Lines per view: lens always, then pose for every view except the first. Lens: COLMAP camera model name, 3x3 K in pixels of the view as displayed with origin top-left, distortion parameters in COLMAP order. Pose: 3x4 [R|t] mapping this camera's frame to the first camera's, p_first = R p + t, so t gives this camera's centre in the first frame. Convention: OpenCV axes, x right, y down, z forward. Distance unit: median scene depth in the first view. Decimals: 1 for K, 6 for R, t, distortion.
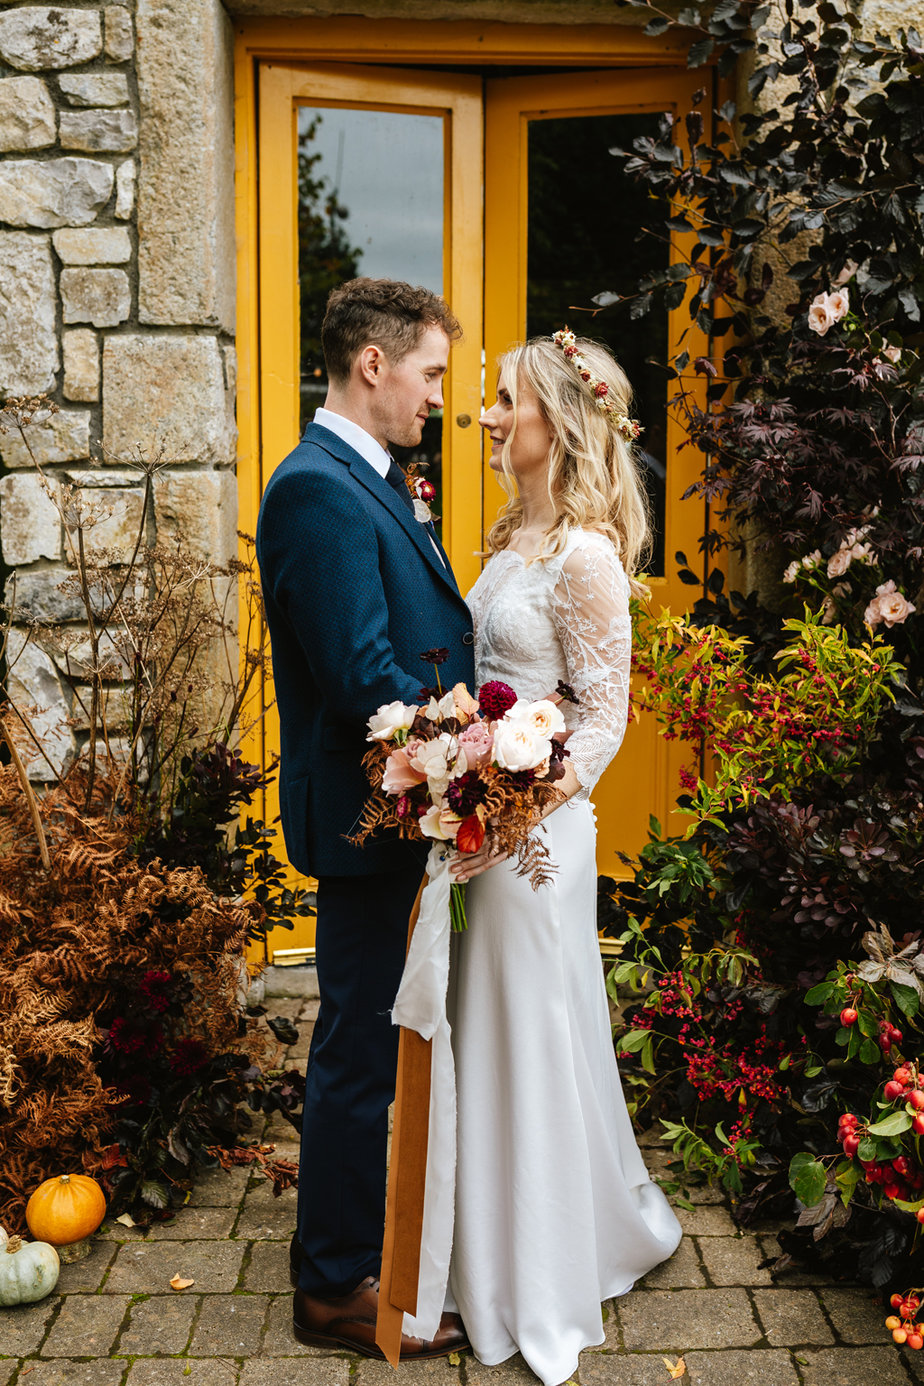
lens RADIAL K [[1669.1, 0, 460.6], [0, 1669.1, 686.5], [0, 0, 1]] dist [-0.046014, 0.000000]
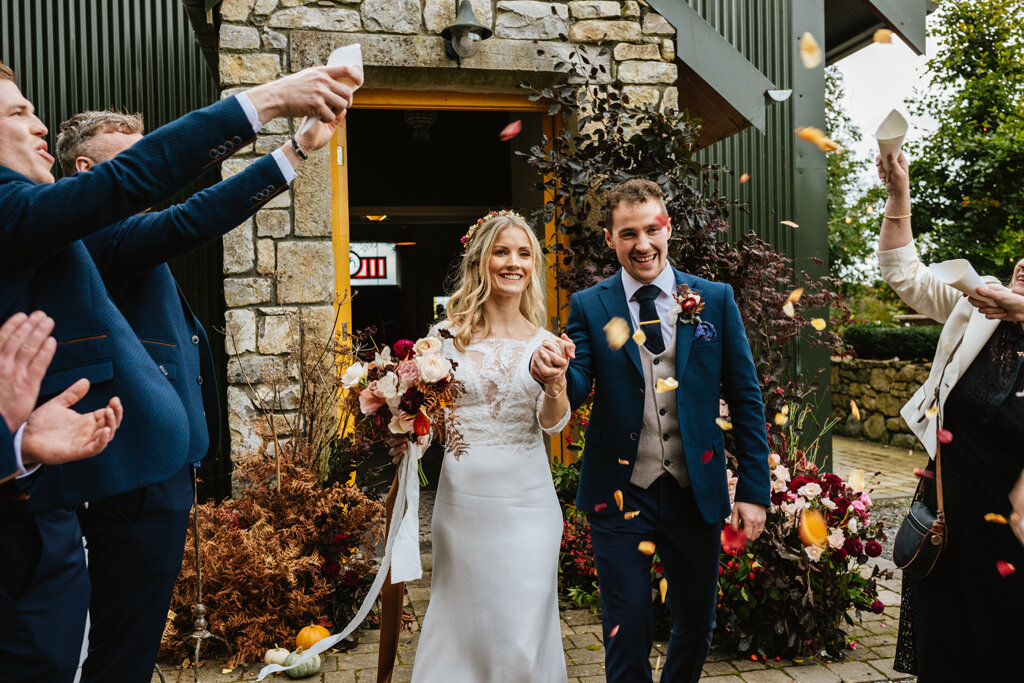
lens RADIAL K [[1092.7, 0, 543.3], [0, 1092.7, 345.2], [0, 0, 1]] dist [-0.009720, 0.000000]
pose [[0.981090, -0.038339, 0.189716, -0.154474], [0.057771, 0.993510, -0.097979, 0.069131], [-0.184728, 0.107086, 0.976938, -0.376993]]
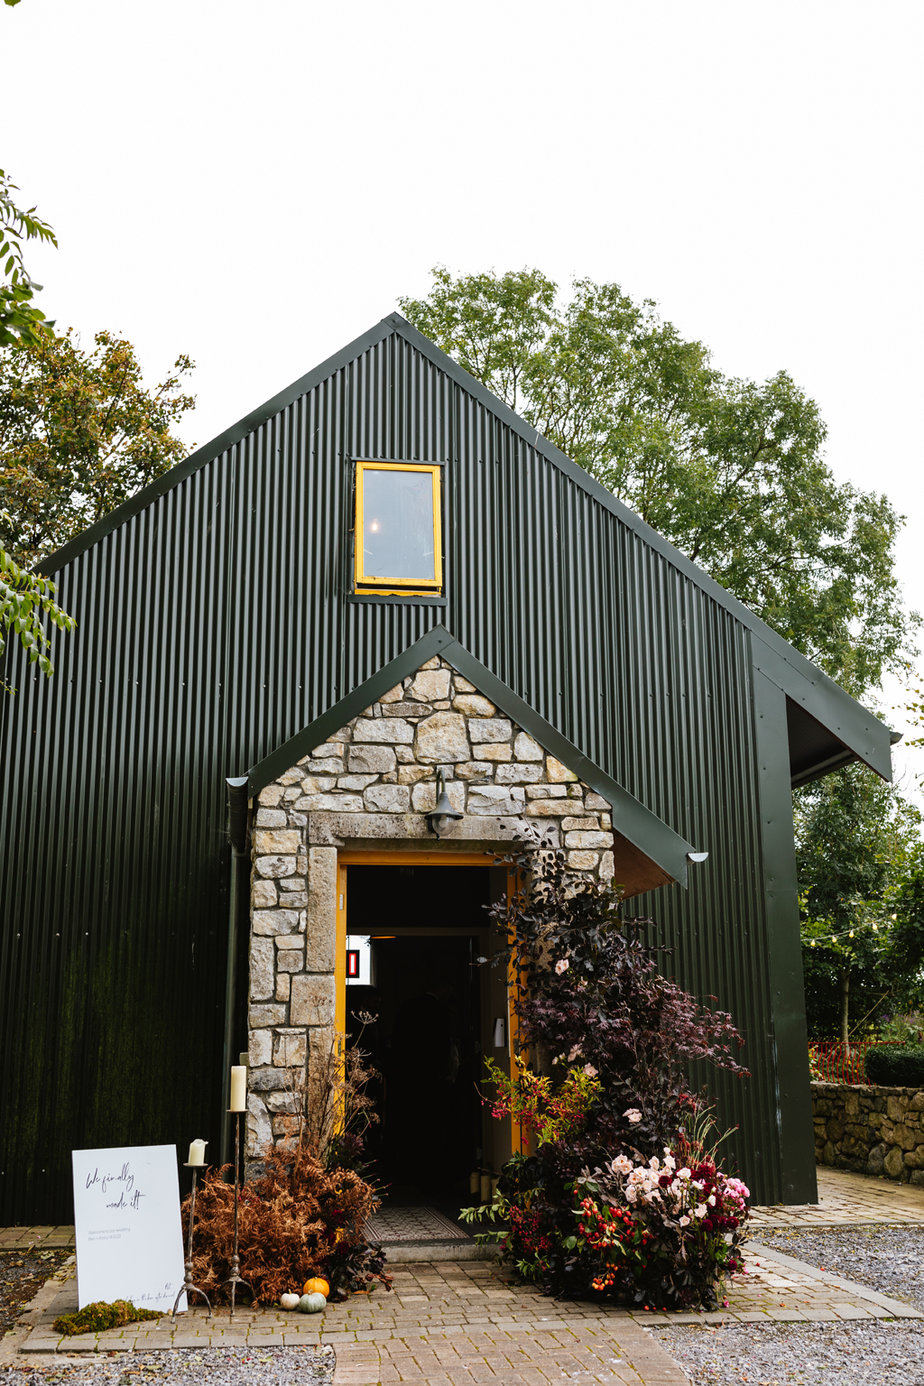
lens RADIAL K [[1479.0, 0, 467.3], [0, 1479.0, 699.7], [0, 0, 1]] dist [-0.009720, 0.000000]
pose [[0.991884, 0.009082, 0.126821, -0.243194], [0.034373, 0.941150, -0.336237, 0.174426], [-0.122411, 0.337867, 0.933199, -1.372738]]
